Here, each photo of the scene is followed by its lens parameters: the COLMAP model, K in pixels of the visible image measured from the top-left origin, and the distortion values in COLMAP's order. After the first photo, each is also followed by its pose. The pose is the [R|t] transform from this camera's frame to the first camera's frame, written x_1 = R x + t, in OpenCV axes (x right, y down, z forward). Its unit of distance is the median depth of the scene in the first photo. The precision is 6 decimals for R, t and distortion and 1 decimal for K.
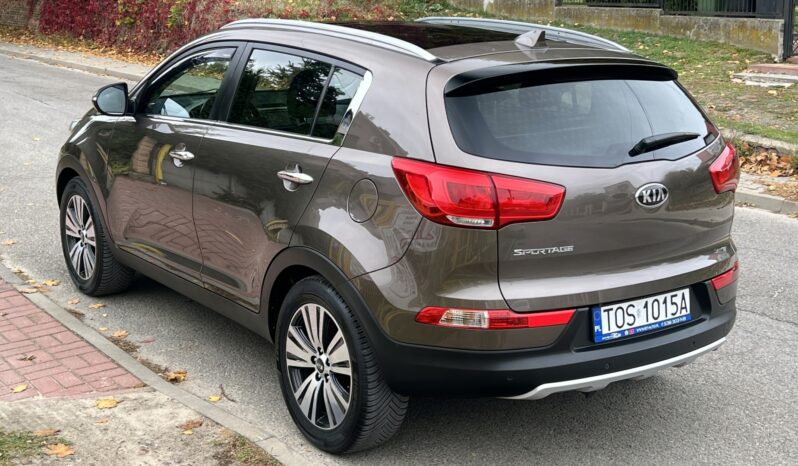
lens RADIAL K [[1070.2, 0, 401.7], [0, 1070.2, 248.2], [0, 0, 1]] dist [0.233189, -0.761201]
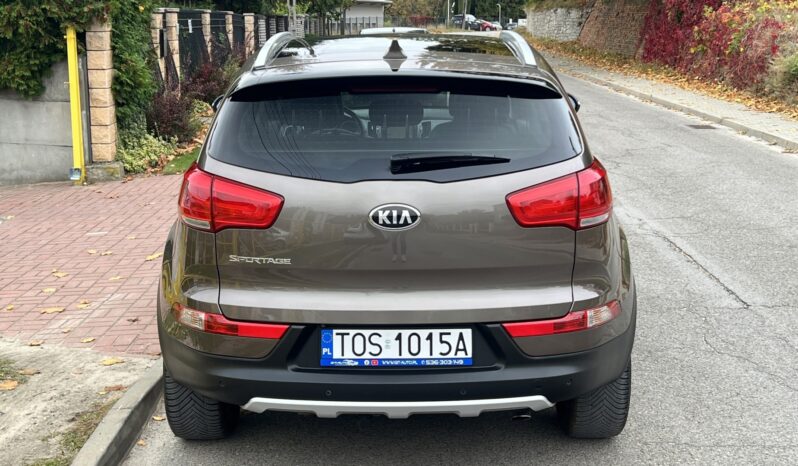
lens RADIAL K [[1070.2, 0, 401.7], [0, 1070.2, 248.2], [0, 0, 1]] dist [0.233189, -0.761201]
pose [[0.815268, 0.105505, -0.569392, 0.737404], [-0.121200, 0.992574, 0.010380, -0.031985], [0.566259, 0.060548, 0.822000, 0.249988]]
